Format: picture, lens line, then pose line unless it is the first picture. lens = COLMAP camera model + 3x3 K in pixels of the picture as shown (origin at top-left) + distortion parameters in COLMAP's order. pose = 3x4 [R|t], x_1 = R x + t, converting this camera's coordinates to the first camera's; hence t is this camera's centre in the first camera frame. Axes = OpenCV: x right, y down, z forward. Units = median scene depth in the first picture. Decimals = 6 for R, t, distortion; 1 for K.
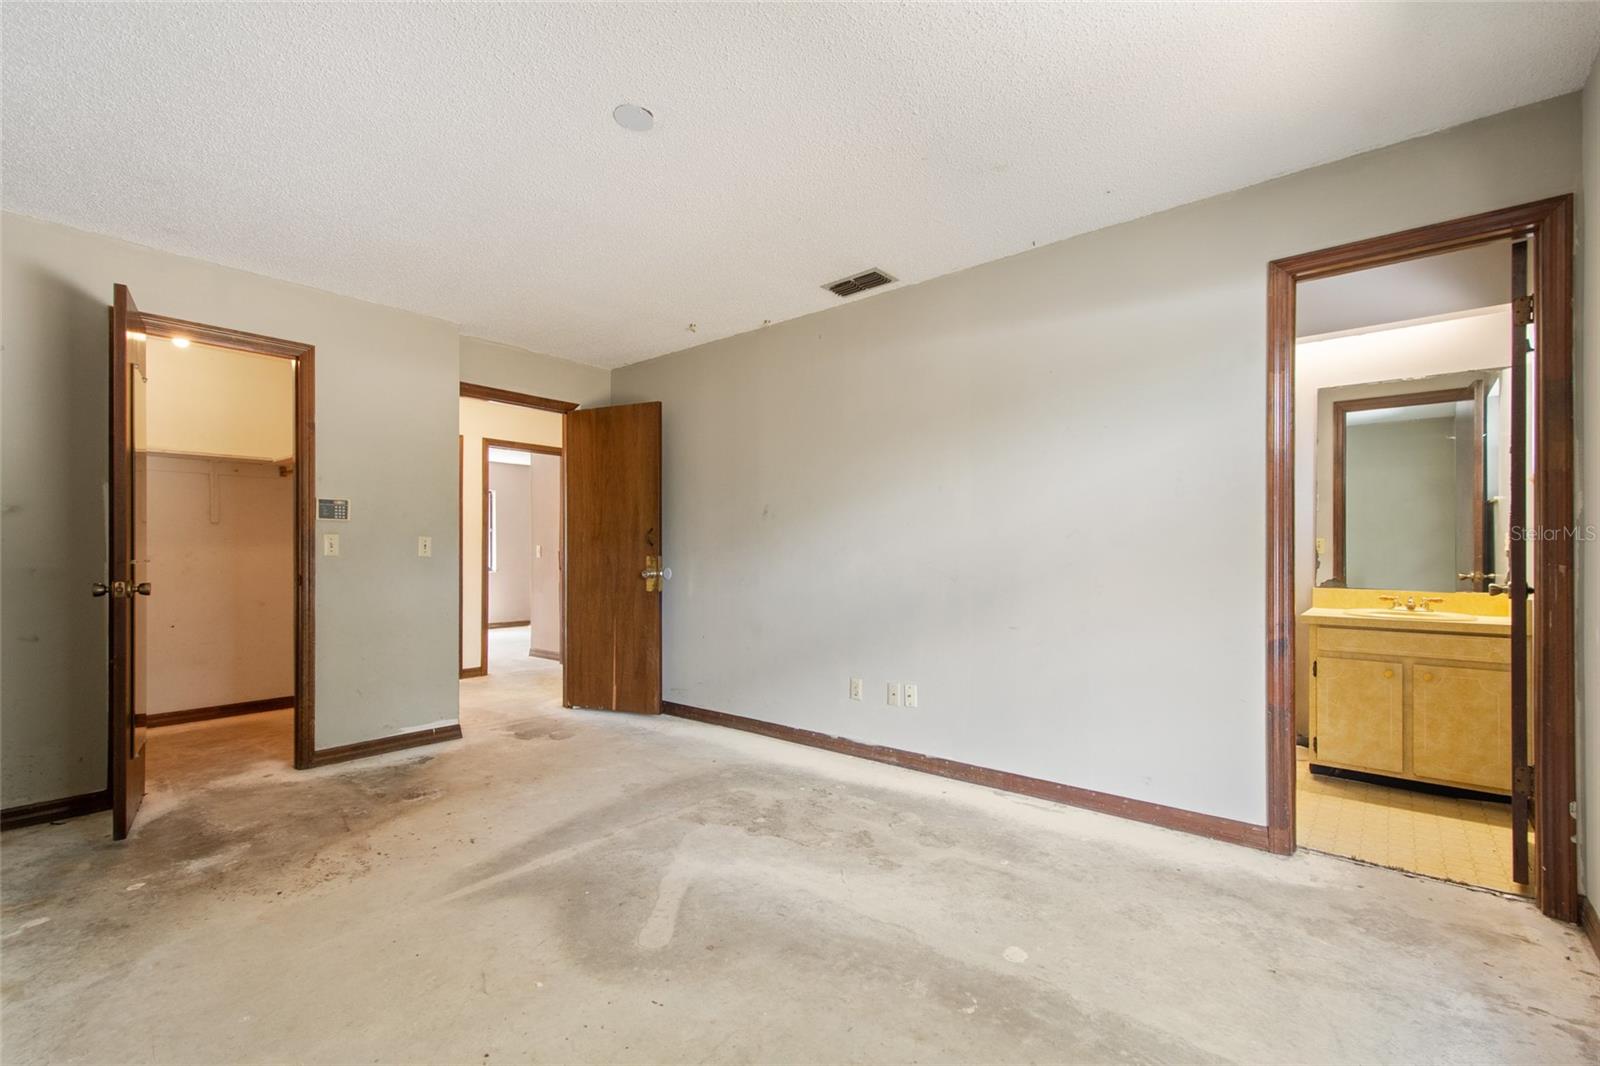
lens RADIAL K [[696.9, 0, 805.7], [0, 696.9, 551.1], [0, 0, 1]] dist [0.020525, -0.008755]
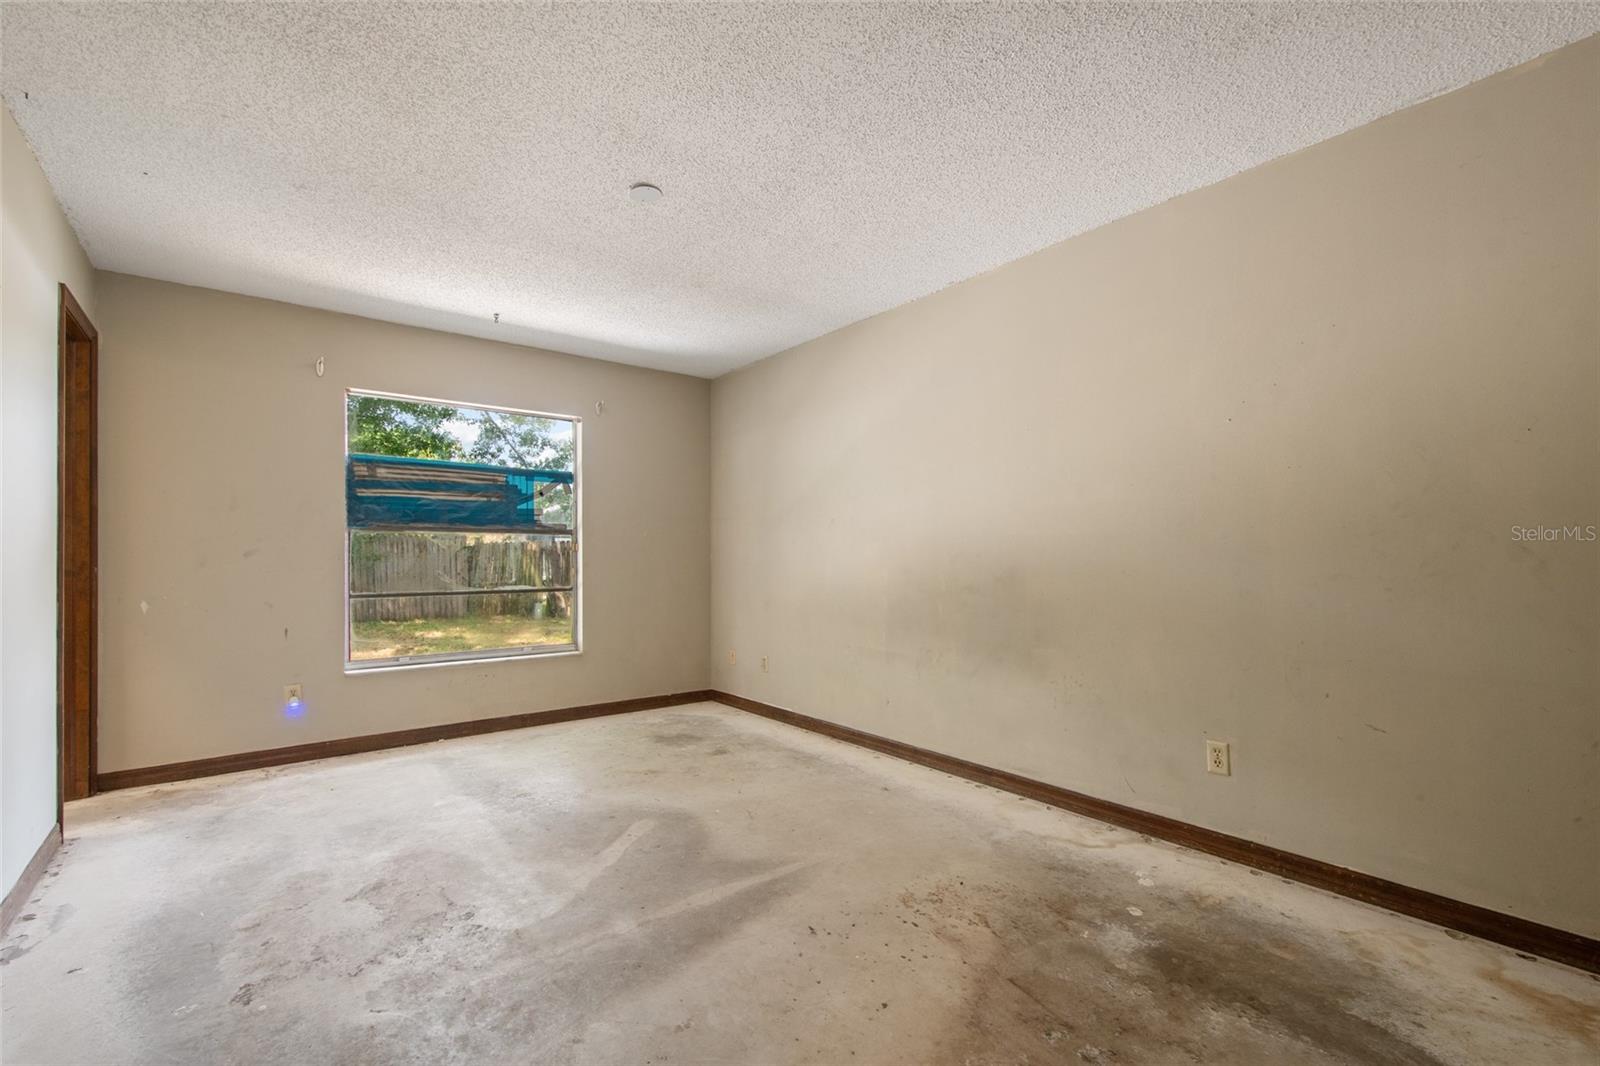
lens RADIAL K [[696.9, 0, 805.7], [0, 696.9, 551.1], [0, 0, 1]] dist [0.020525, -0.008755]
pose [[-0.978972, 0.006459, 0.203892, -0.678869], [0.003506, 0.999884, -0.014841, 0.010355], [-0.203964, -0.013814, -0.978881, 1.902757]]
